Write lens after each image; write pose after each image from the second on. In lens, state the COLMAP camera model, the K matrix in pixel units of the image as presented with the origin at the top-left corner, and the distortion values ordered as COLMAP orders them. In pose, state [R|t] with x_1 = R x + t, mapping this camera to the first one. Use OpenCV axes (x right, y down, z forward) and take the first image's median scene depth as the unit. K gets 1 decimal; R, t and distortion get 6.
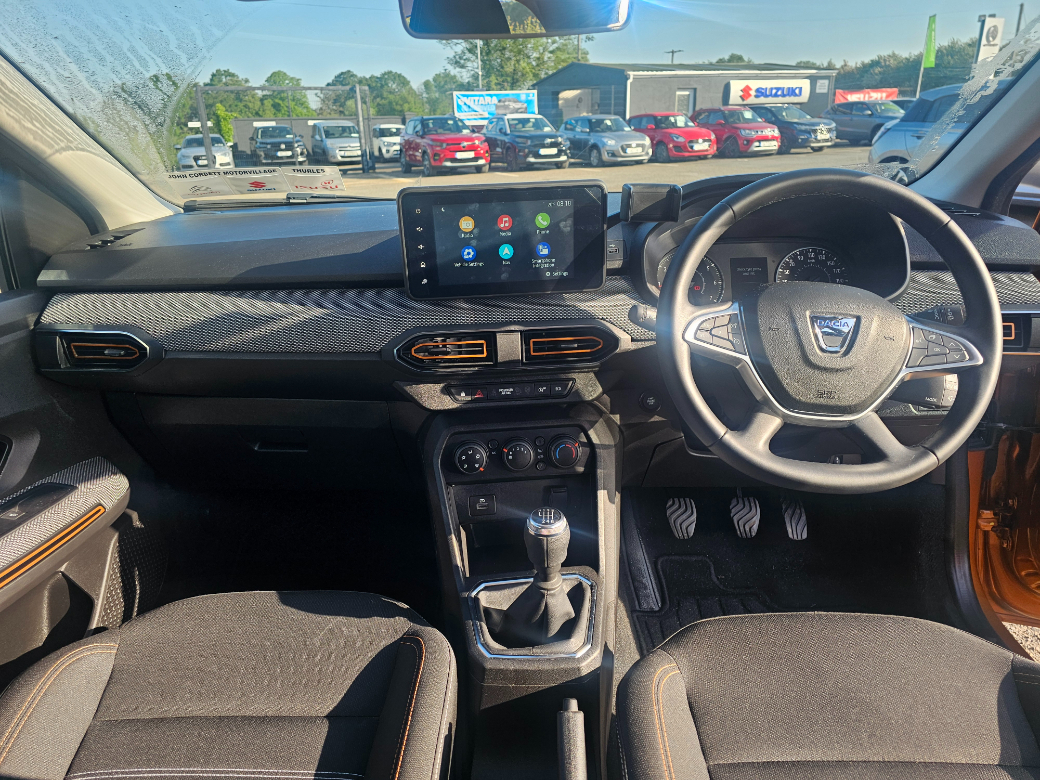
lens RADIAL K [[693.2, 0, 516.5], [0, 693.2, 398.0], [0, 0, 1]] dist [0.058361, -0.054561]
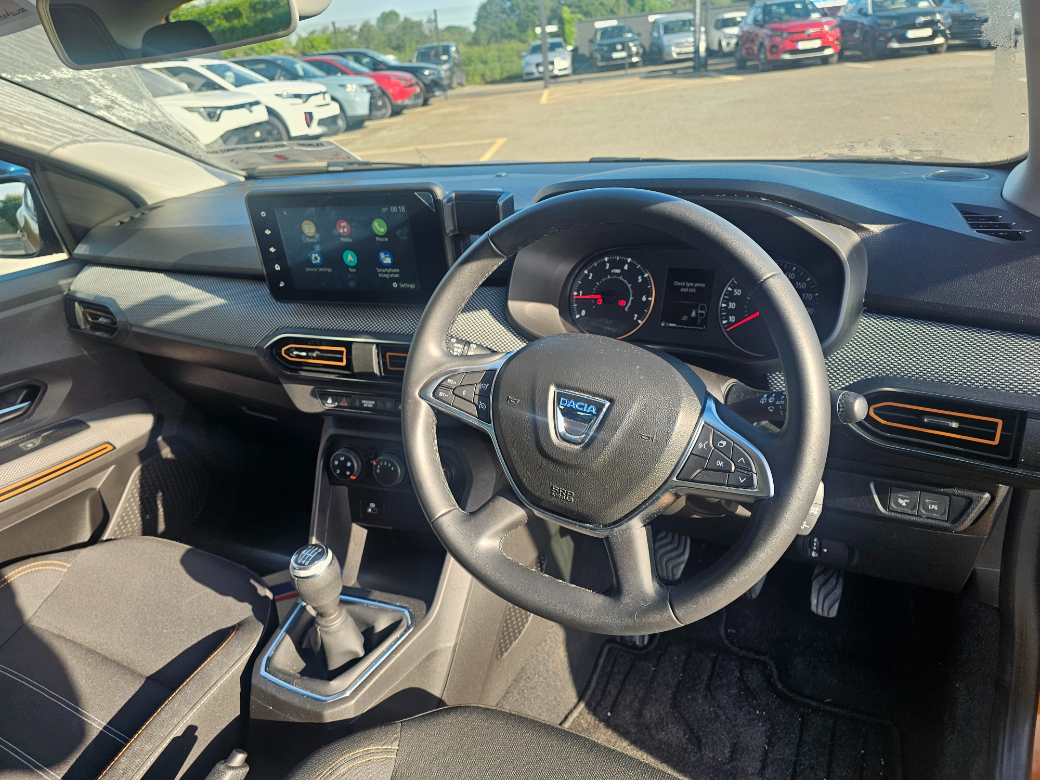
lens RADIAL K [[710.1, 0, 520.0], [0, 710.1, 390.0], [0, 0, 1]] dist [0.011870, -0.005666]
pose [[0.896484, 0.140739, -0.420131, 0.584407], [-0.091812, 0.986637, 0.134603, -0.180131], [0.433460, -0.082096, 0.897425, 0.233644]]
